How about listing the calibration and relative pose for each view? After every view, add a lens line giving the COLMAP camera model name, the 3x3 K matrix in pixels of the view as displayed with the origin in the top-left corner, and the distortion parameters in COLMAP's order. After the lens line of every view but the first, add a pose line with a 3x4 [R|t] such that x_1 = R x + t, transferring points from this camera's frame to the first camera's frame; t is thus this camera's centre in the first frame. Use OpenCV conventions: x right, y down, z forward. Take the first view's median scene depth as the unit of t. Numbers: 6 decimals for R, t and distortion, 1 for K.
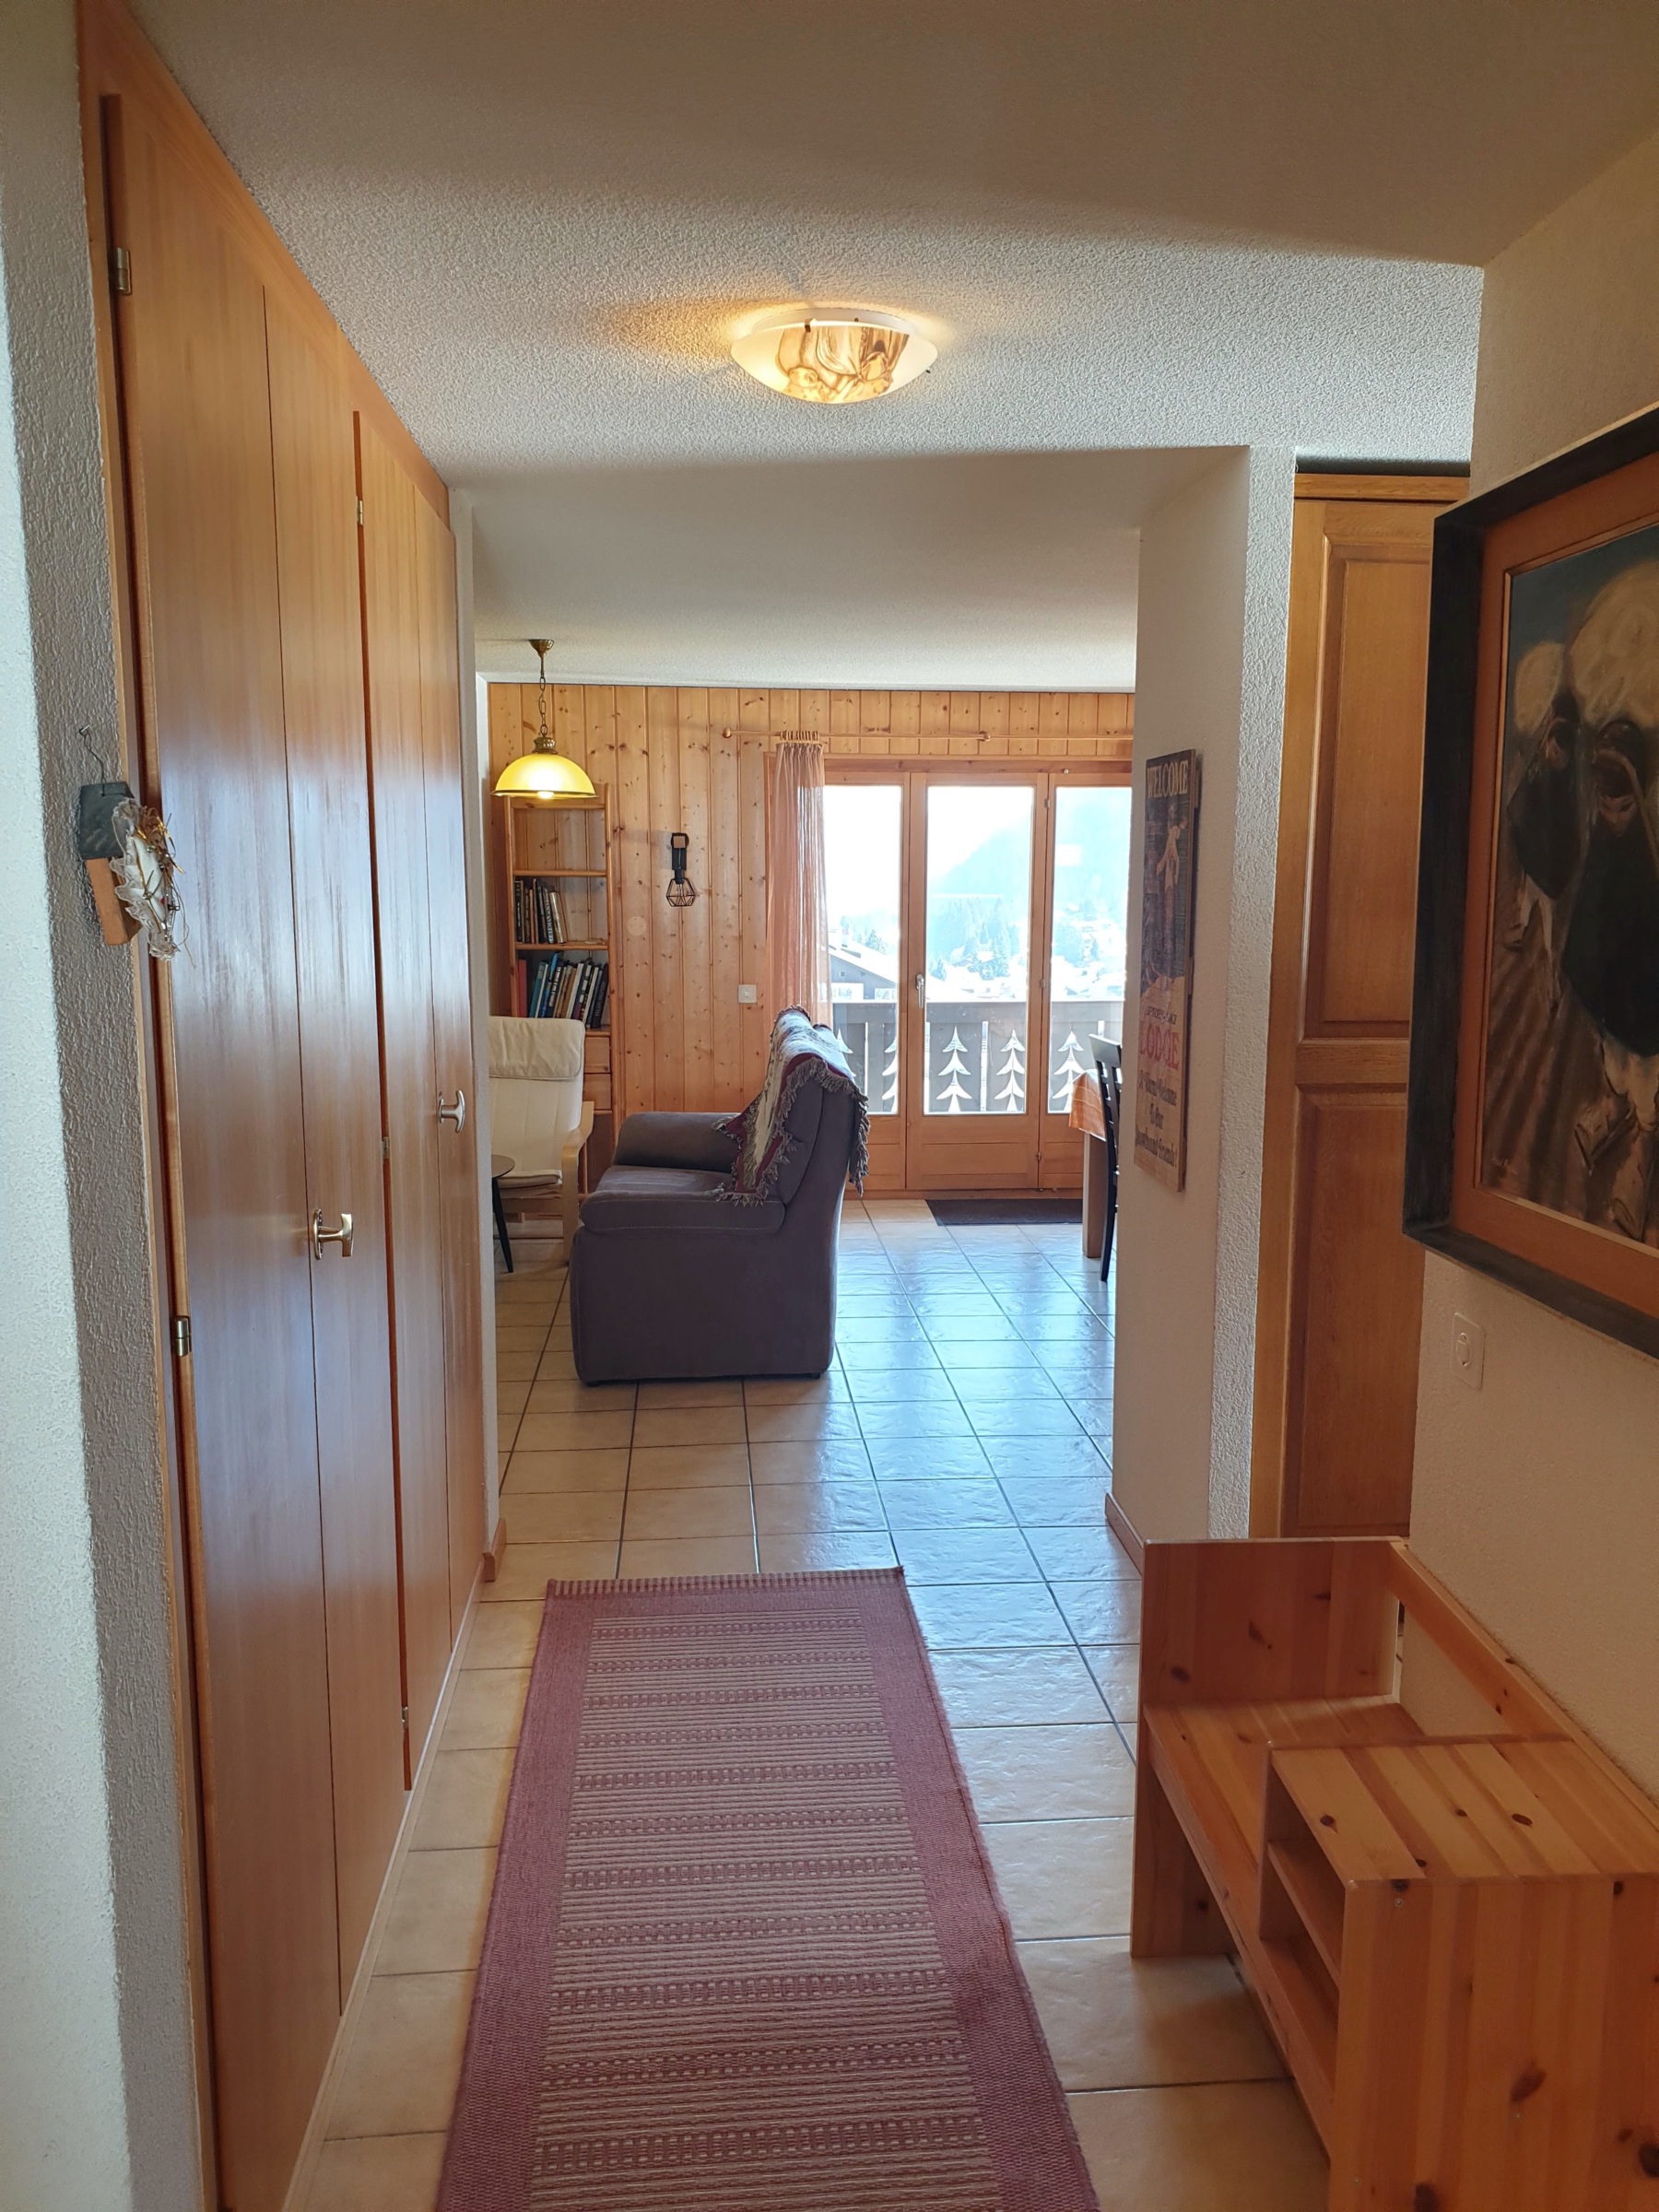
lens RADIAL K [[1699.7, 0, 828.0], [0, 1699.7, 1139.6], [0, 0, 1]] dist [0.185419, 0.000307]
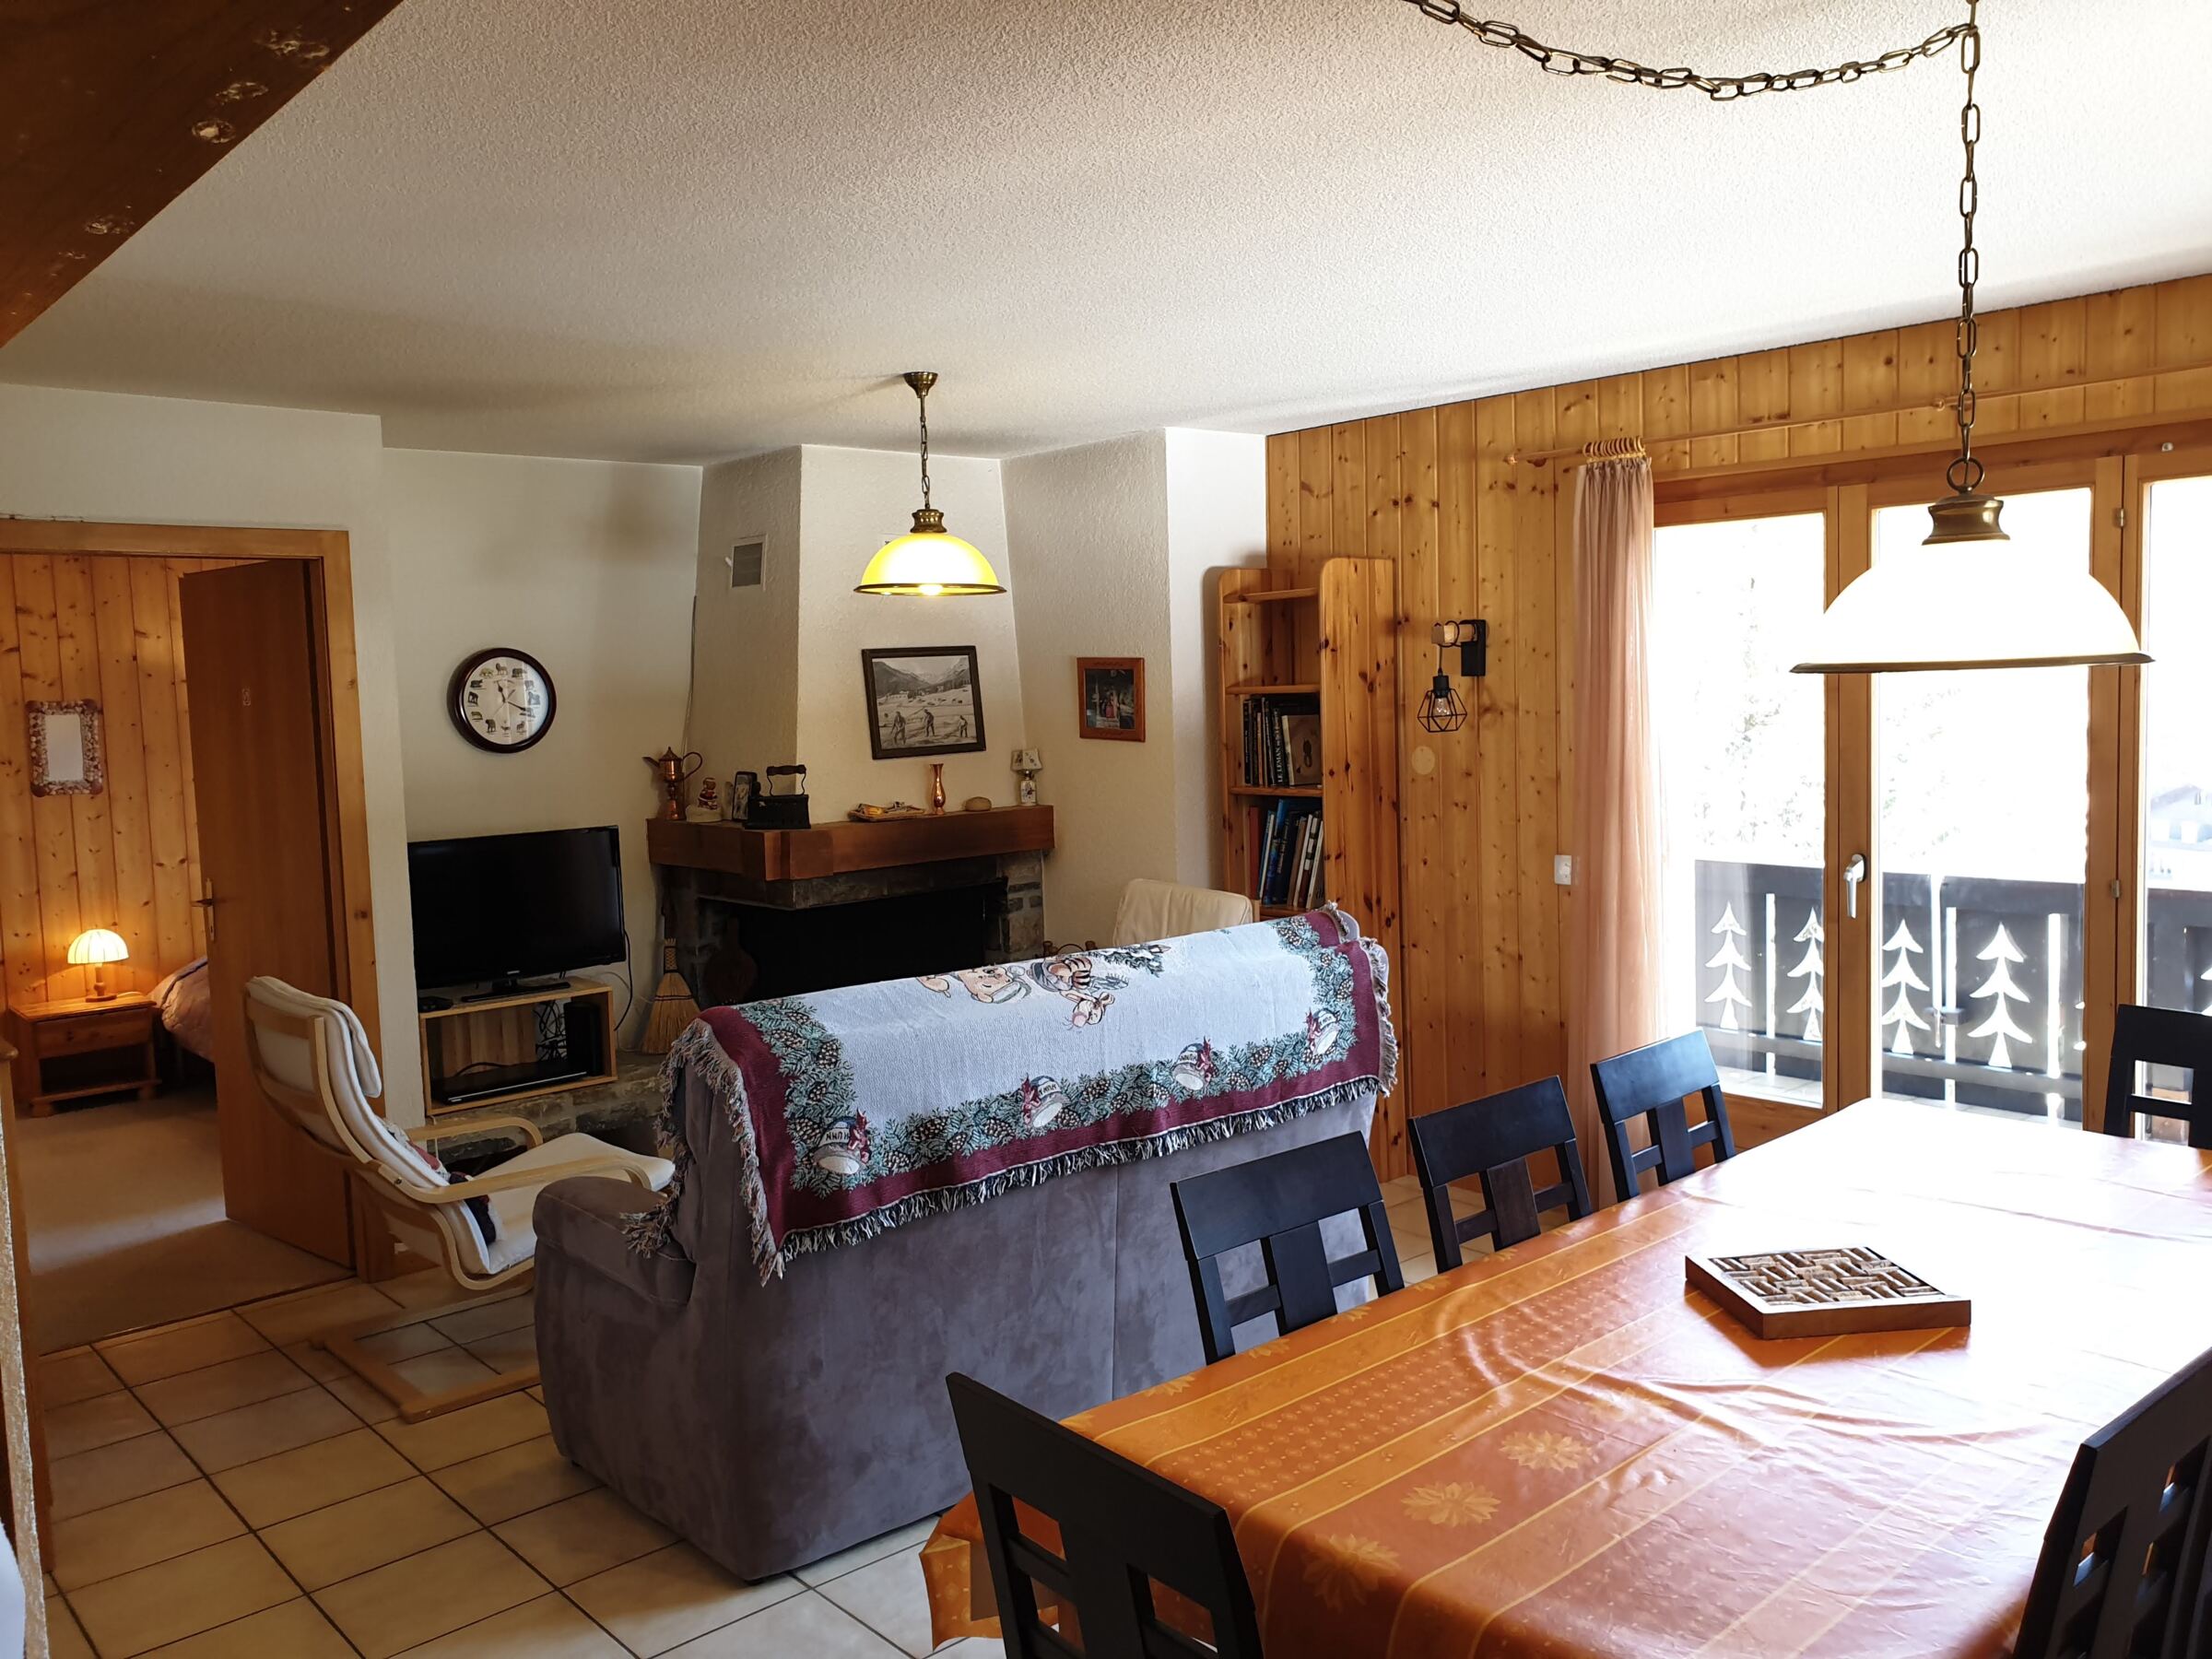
lens RADIAL K [[1724.0, 0, 1099.8], [0, 1724.0, 860.7], [0, 0, 1]] dist [-0.004694, -0.002744]
pose [[0.620389, 0.053009, -0.782501, 0.344254], [-0.089902, 0.995943, -0.003808, -0.073300], [0.779125, 0.072711, 0.622638, 0.492934]]
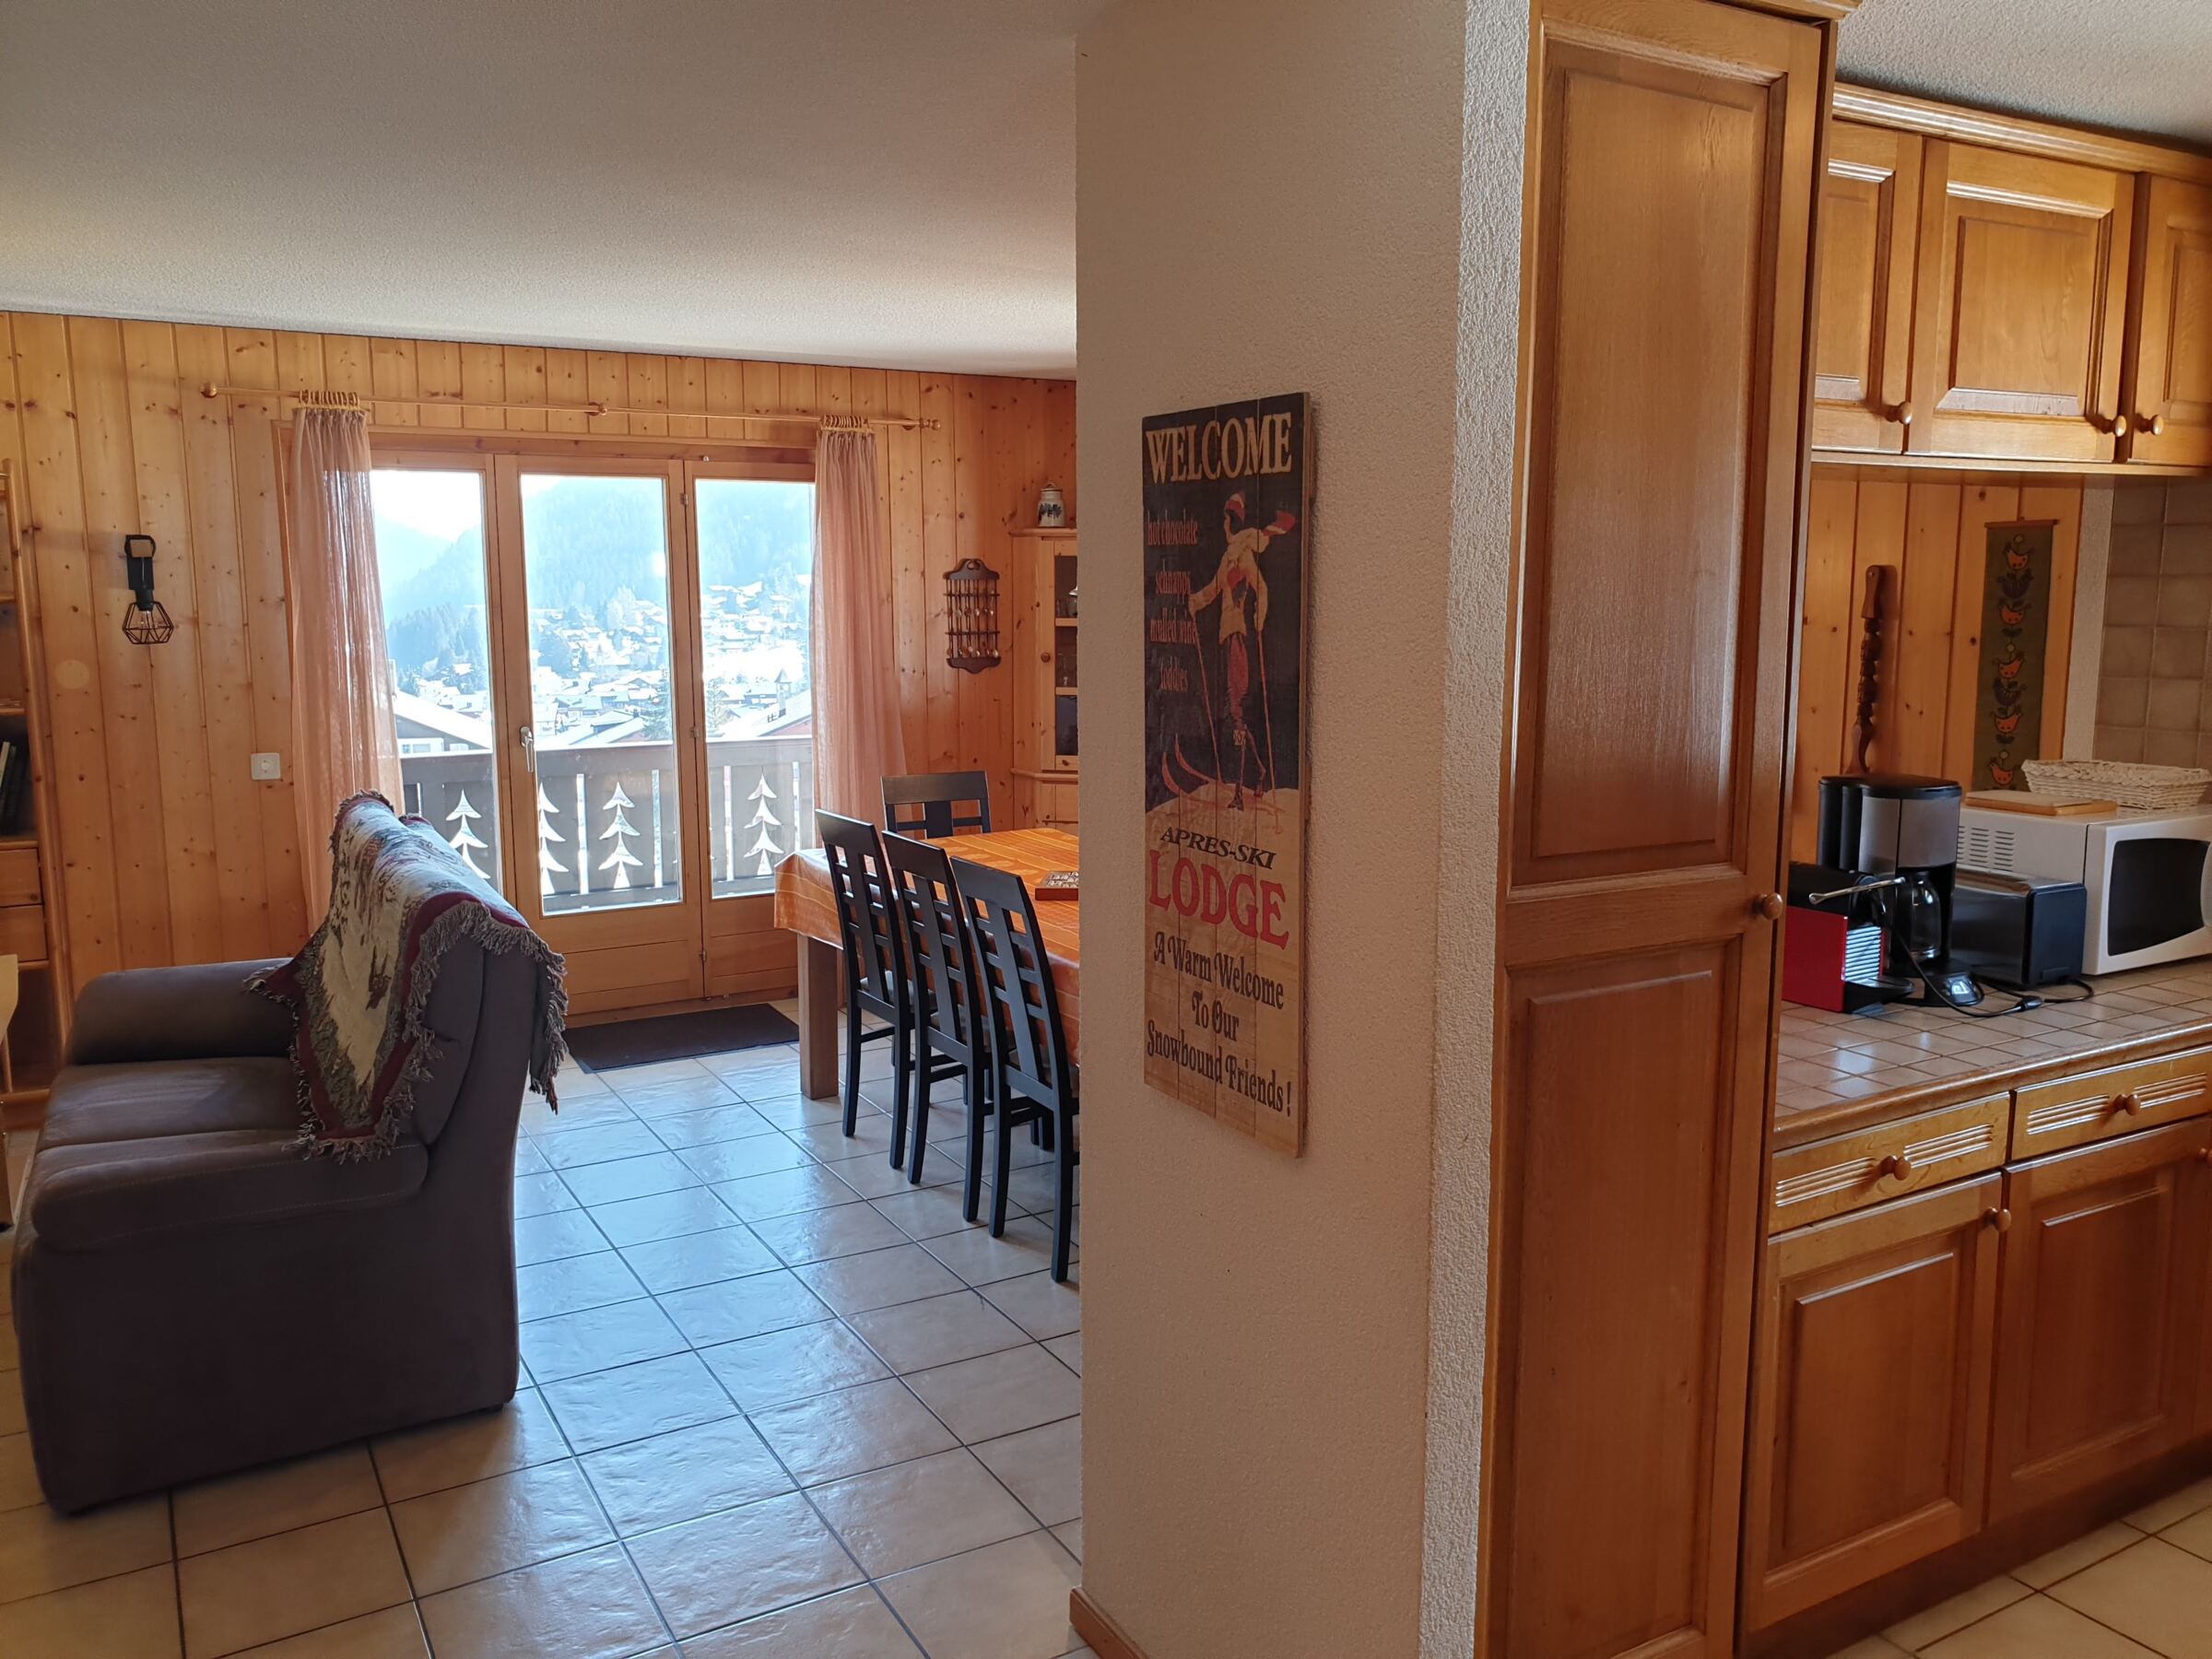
lens RADIAL K [[1721.5, 0, 1113.9], [0, 1721.5, 813.1], [0, 0, 1]] dist [0.006217, 0.002157]
pose [[0.899170, -0.066313, 0.432545, -0.043052], [0.074561, 0.997214, -0.002116, -0.041003], [-0.431200, 0.034154, 0.901610, 0.232446]]
